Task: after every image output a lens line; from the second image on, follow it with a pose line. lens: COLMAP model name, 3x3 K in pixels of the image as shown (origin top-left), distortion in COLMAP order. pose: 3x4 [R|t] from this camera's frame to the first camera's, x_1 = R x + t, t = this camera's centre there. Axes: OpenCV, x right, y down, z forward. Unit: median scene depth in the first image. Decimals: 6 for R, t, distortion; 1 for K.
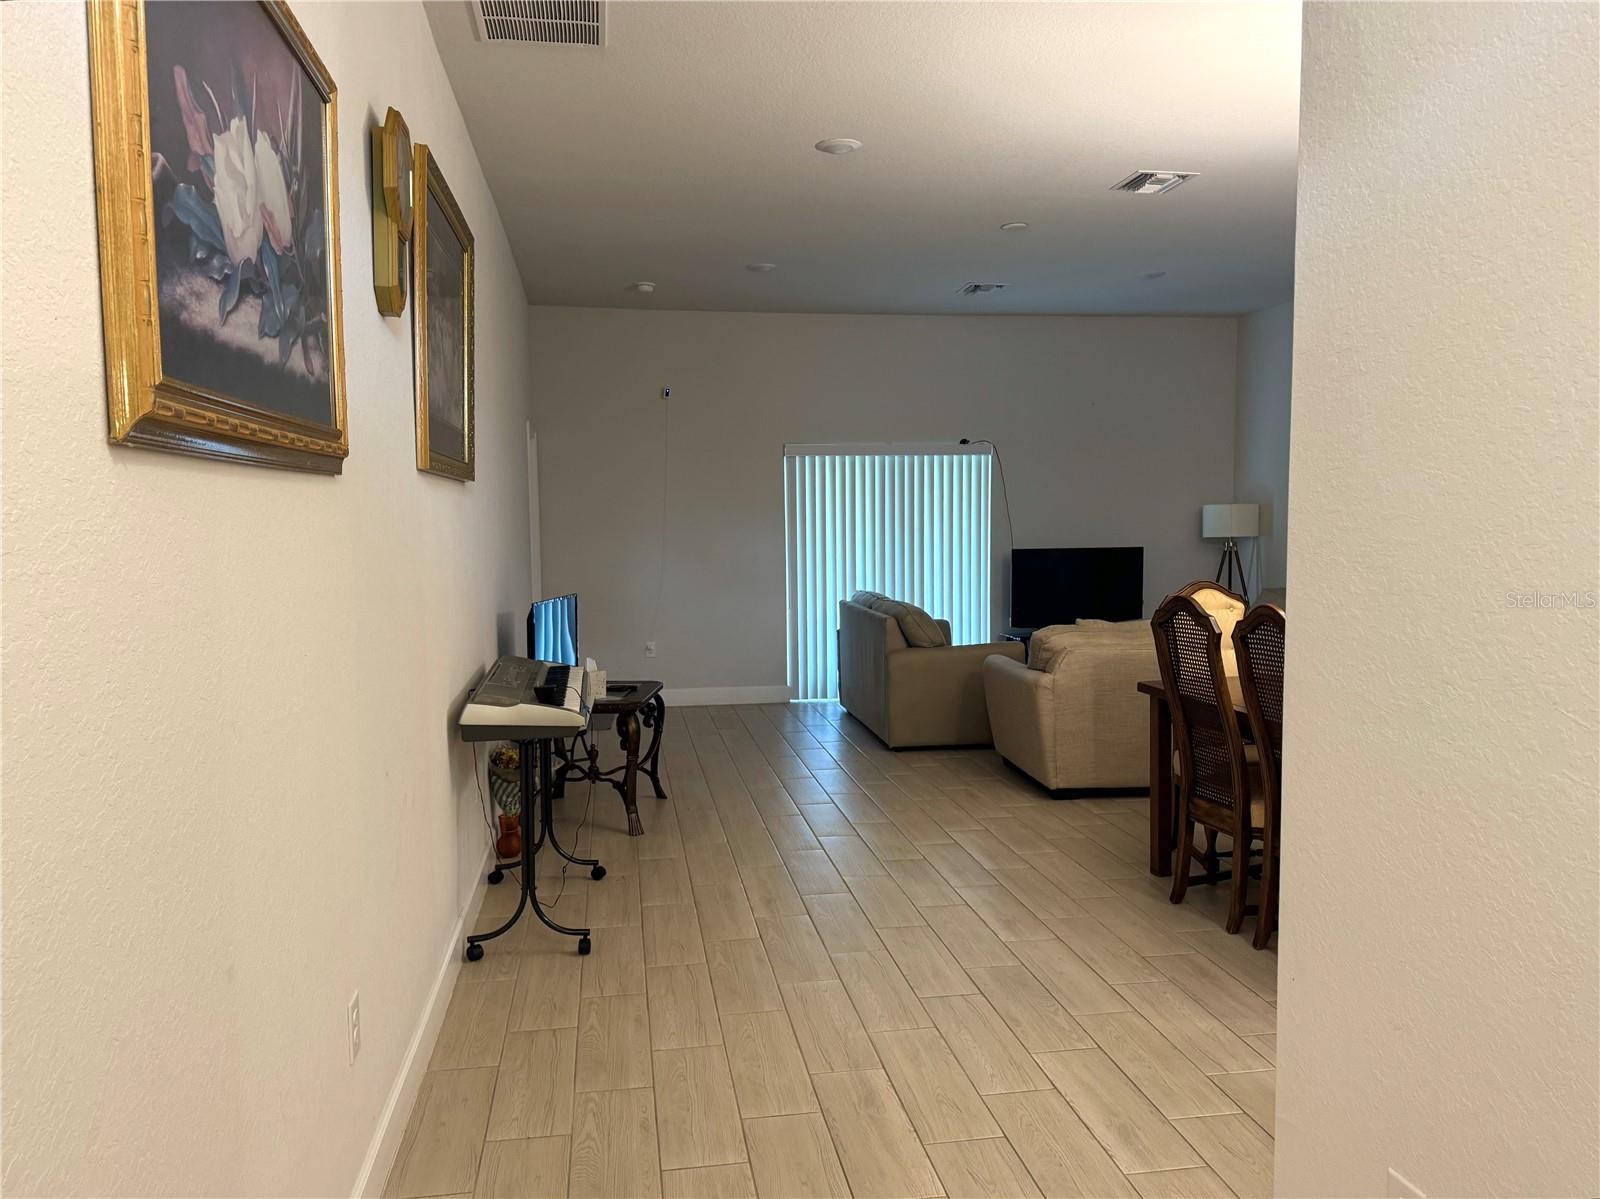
lens RADIAL K [[1165.7, 0, 800.0], [0, 1165.7, 599.5], [0, 0, 1]] dist [0.112701, -0.130052]
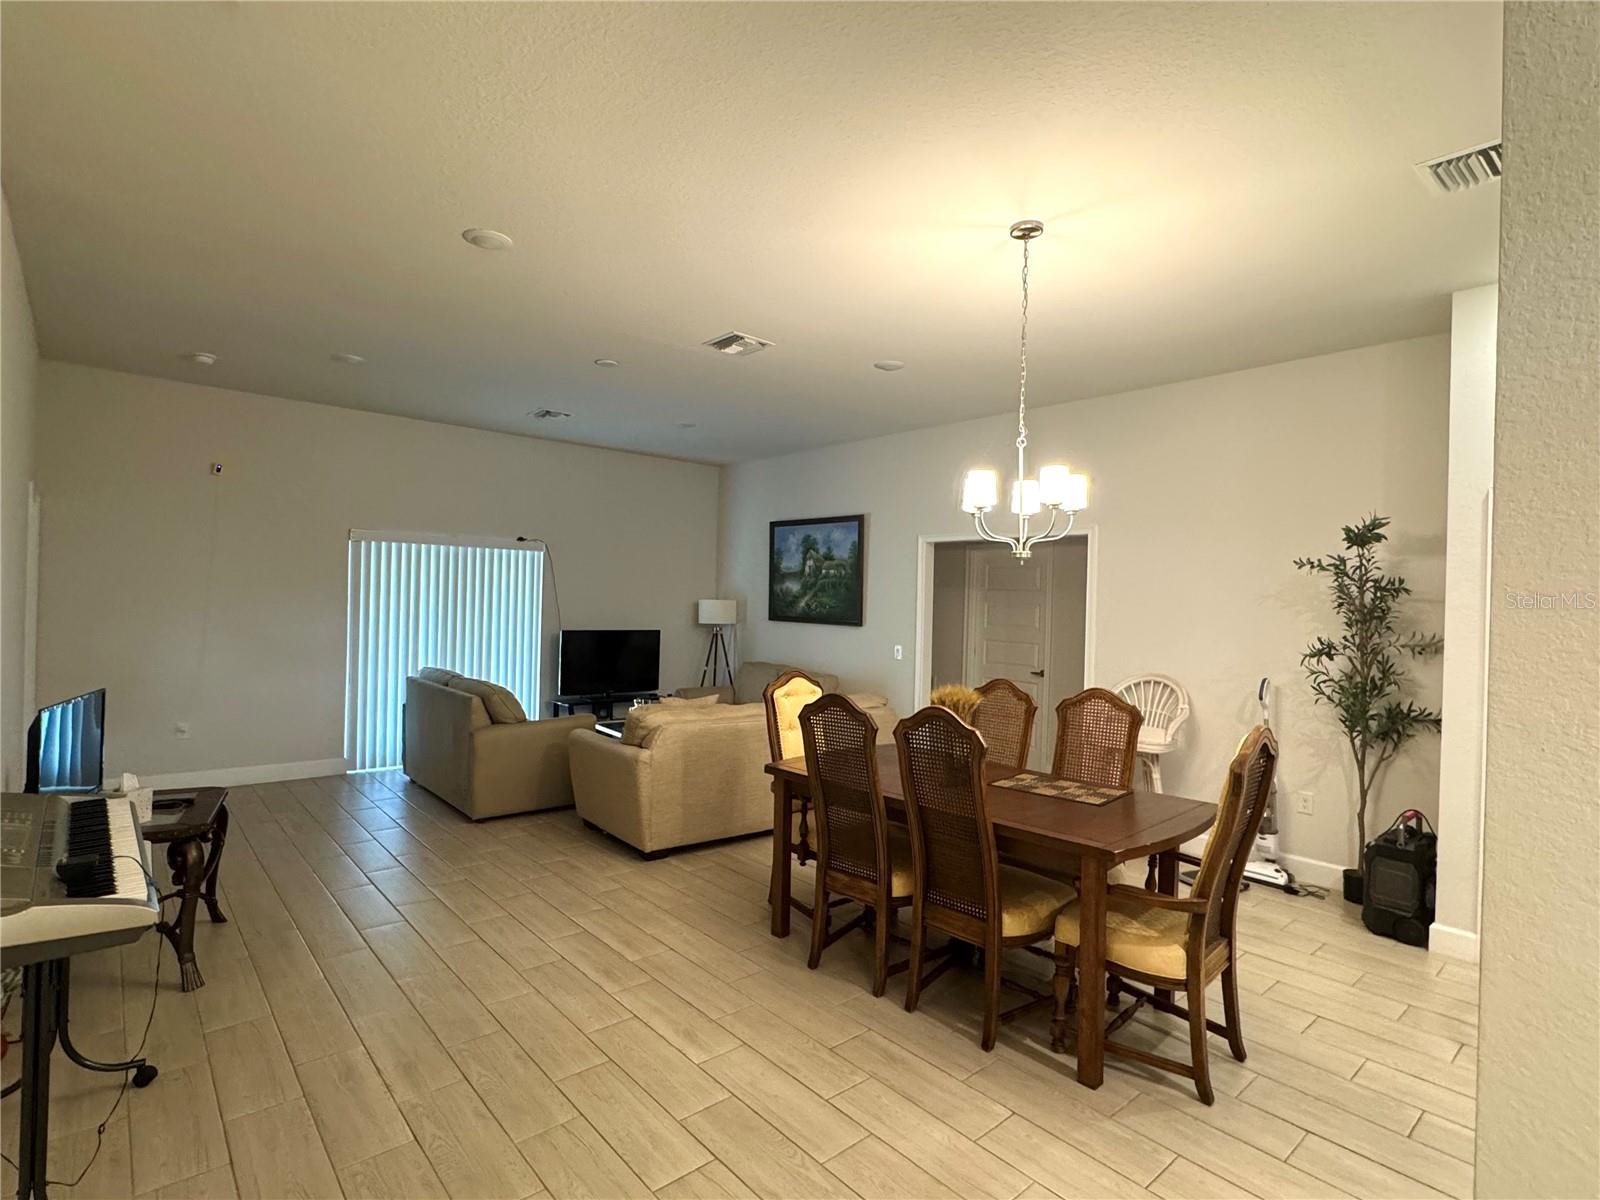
lens RADIAL K [[804.4, 0, 800.0], [0, 804.4, 600.0], [0, 0, 1]] dist [0.000579, -0.000073]
pose [[0.848755, 0.032722, 0.527772, -0.108431], [0.002711, 0.997801, -0.066224, -0.040784], [-0.528779, 0.057638, 0.846800, 0.361311]]
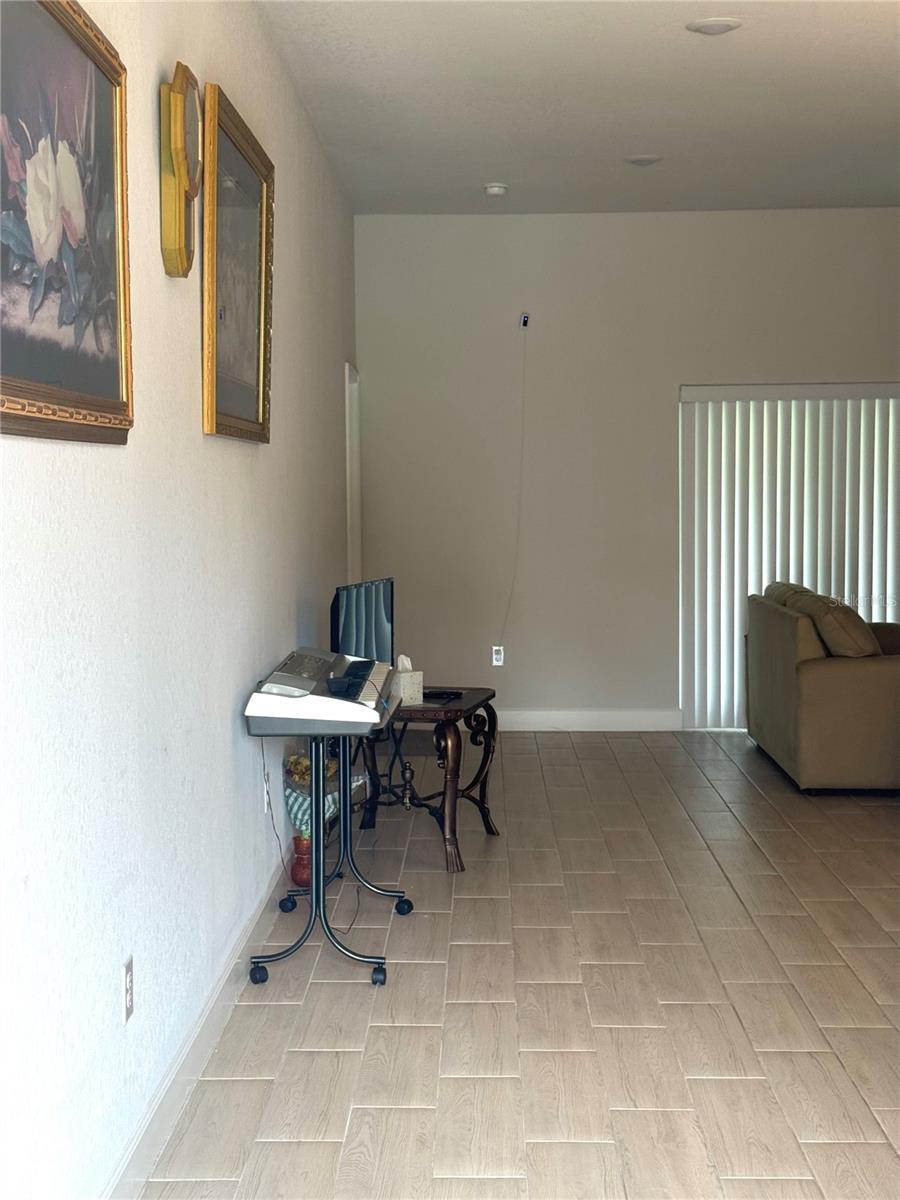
lens RADIAL K [[1690.0, 0, 450.0], [0, 1690.0, 600.0], [0, 0, 1]] dist [0.198442, 0.017635]
pose [[0.983657, 0.016461, -0.179297, 0.085165], [-0.016659, 0.999861, 0.000401, 0.012551], [0.179279, 0.002592, 0.983795, -0.220712]]
